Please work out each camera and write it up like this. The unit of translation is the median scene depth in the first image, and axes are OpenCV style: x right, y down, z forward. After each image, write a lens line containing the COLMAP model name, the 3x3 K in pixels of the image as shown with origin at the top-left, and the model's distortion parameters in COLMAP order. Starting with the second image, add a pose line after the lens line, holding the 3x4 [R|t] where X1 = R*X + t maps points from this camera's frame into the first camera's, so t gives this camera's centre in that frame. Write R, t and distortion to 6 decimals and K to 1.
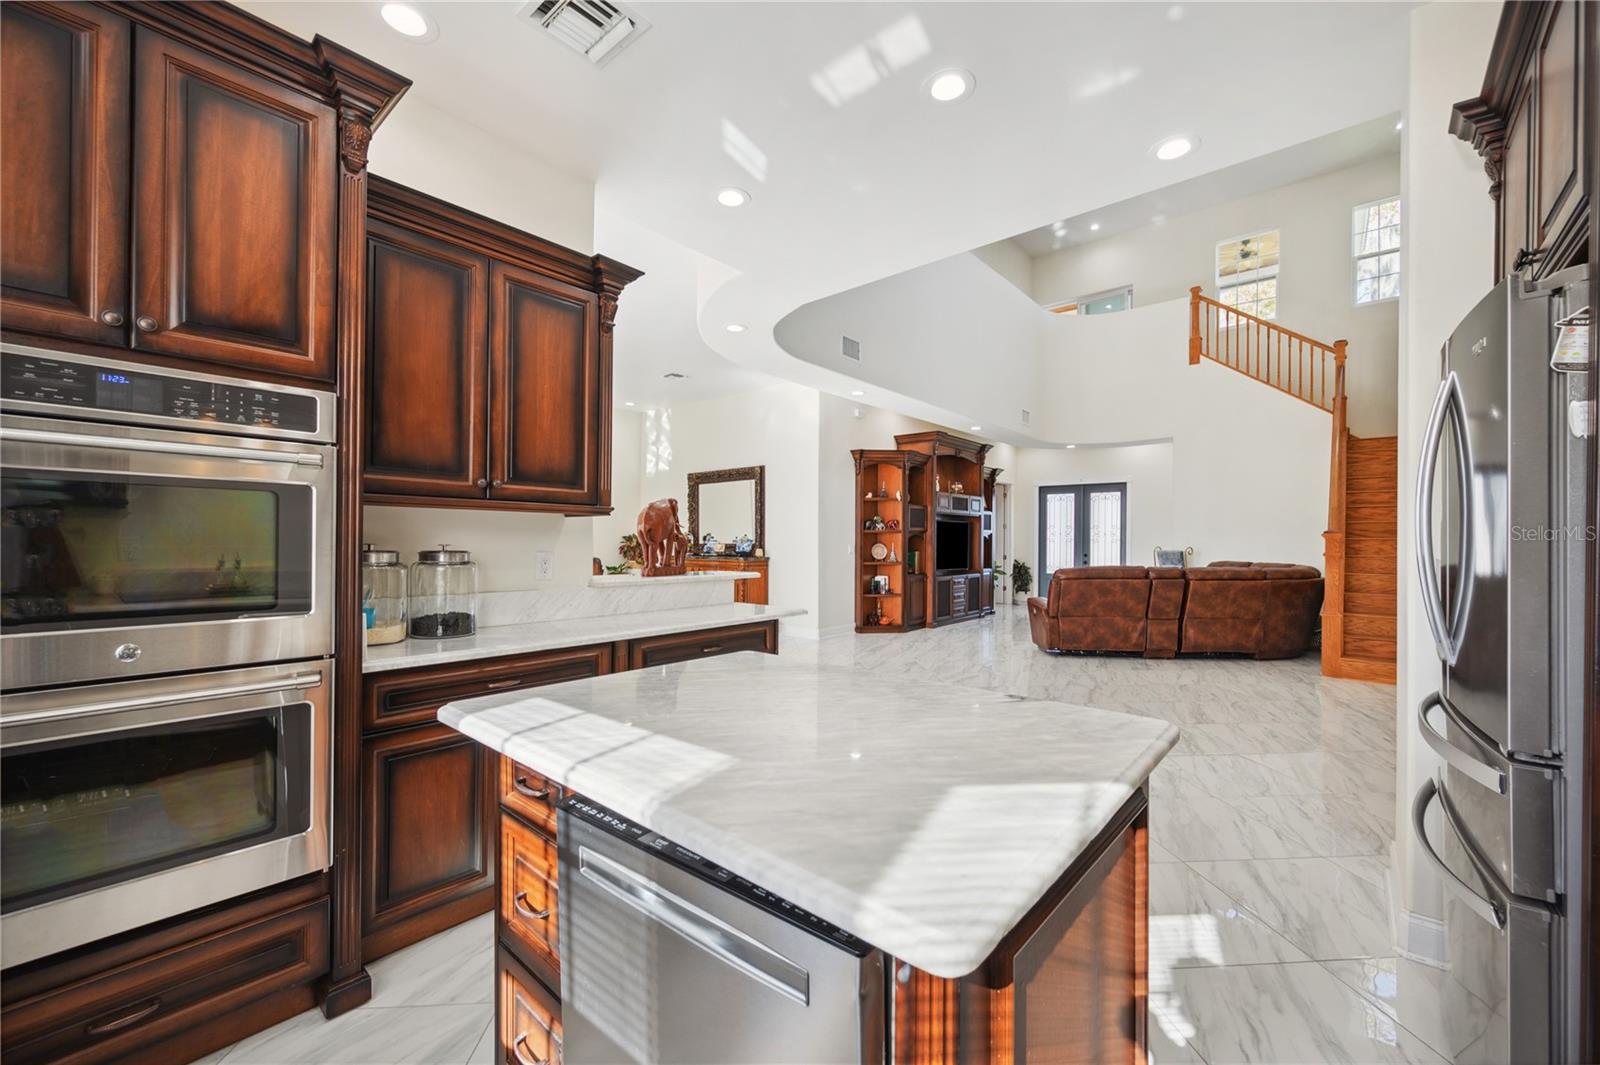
lens RADIAL K [[648.5, 0, 807.1], [0, 648.5, 539.9], [0, 0, 1]] dist [-0.001708, -0.000050]
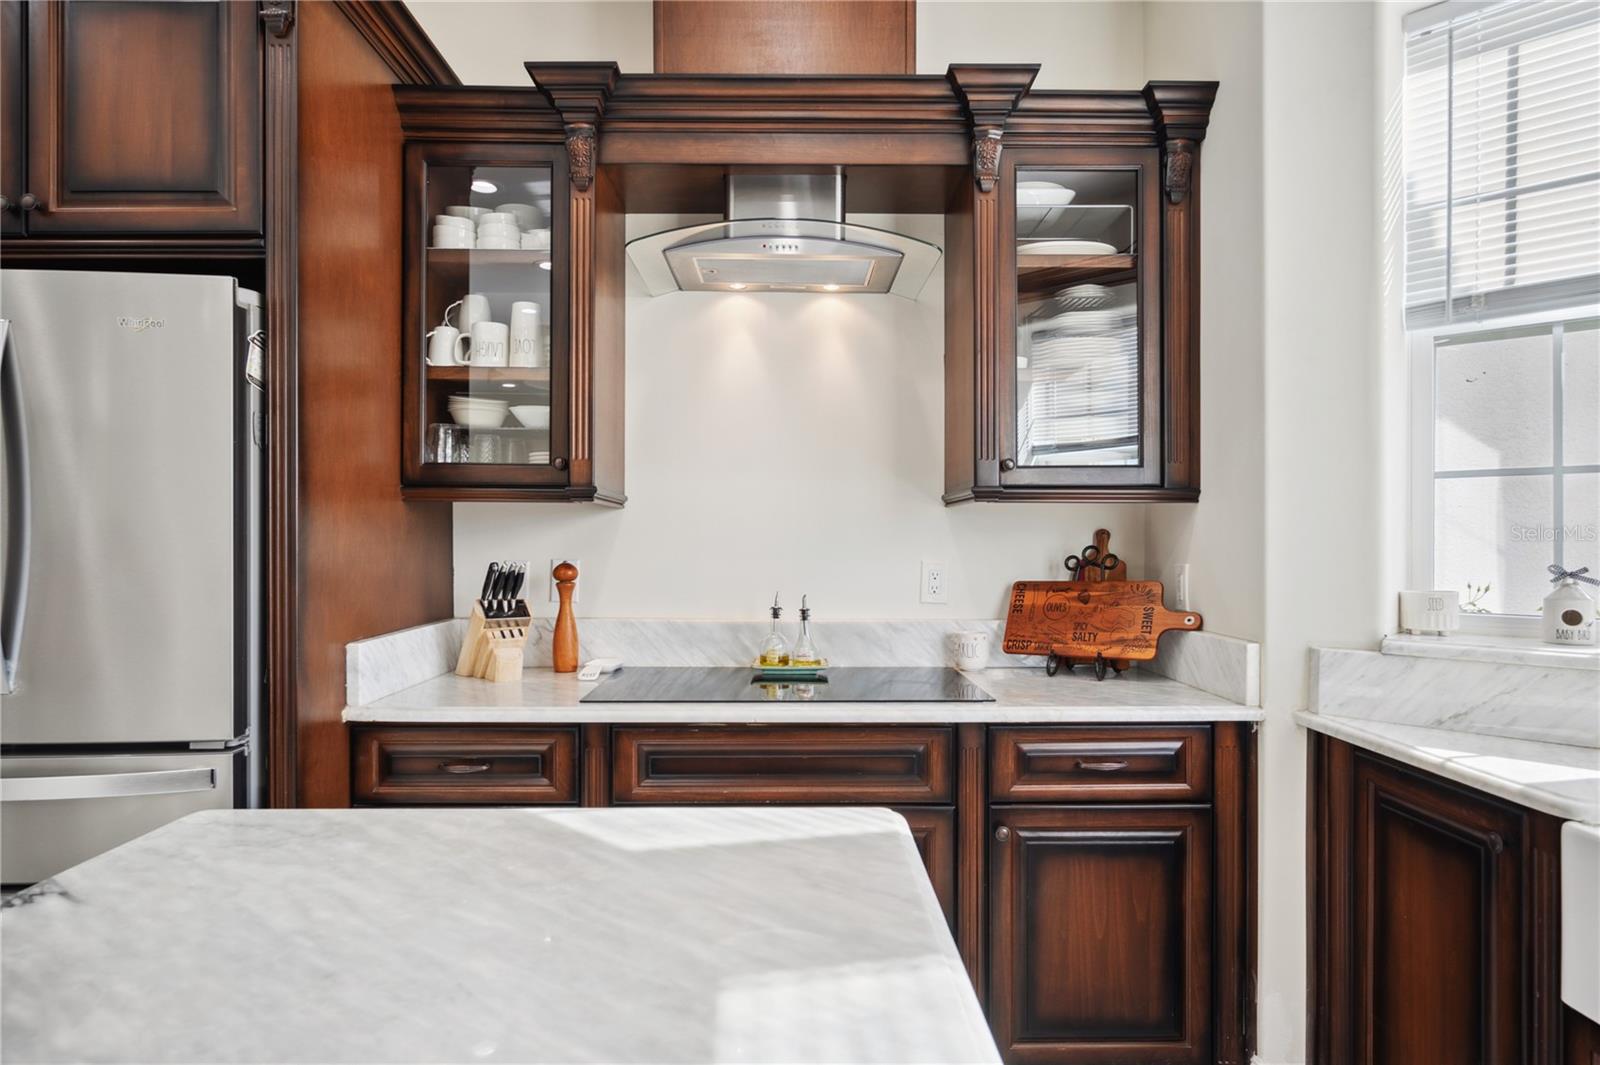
lens RADIAL K [[943.0, 0, 799.9], [0, 943.0, 532.6], [0, 0, 1]] dist [0.008565, 0.002151]
pose [[-0.671308, 0.001993, 0.741176, -0.671175], [-0.004262, 0.999969, -0.006550, 0.001400], [-0.741166, -0.007556, -0.671279, 1.423021]]
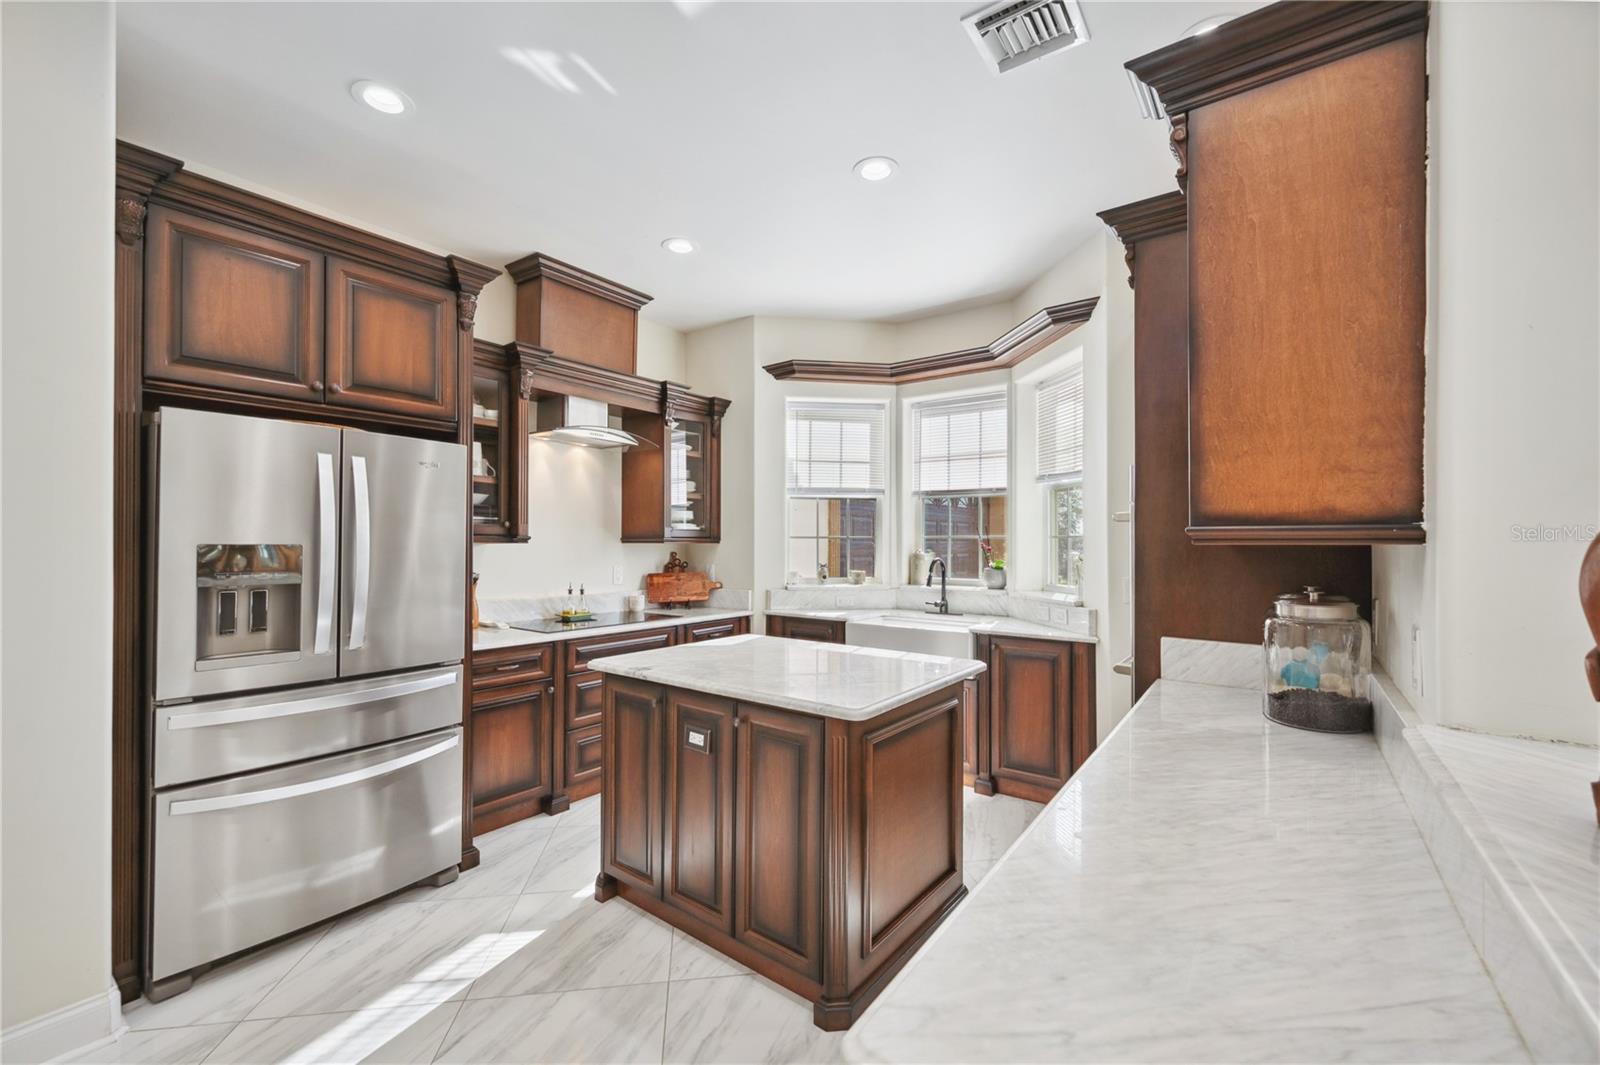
lens RADIAL K [[648.5, 0, 797.0], [0, 648.5, 538.4], [0, 0, 1]] dist [-0.001708, -0.000050]
pose [[-0.997574, -0.004593, -0.069468, 0.127369], [-0.003830, 0.999931, -0.011123, -0.075090], [0.069514, -0.010830, -0.997522, 3.598705]]
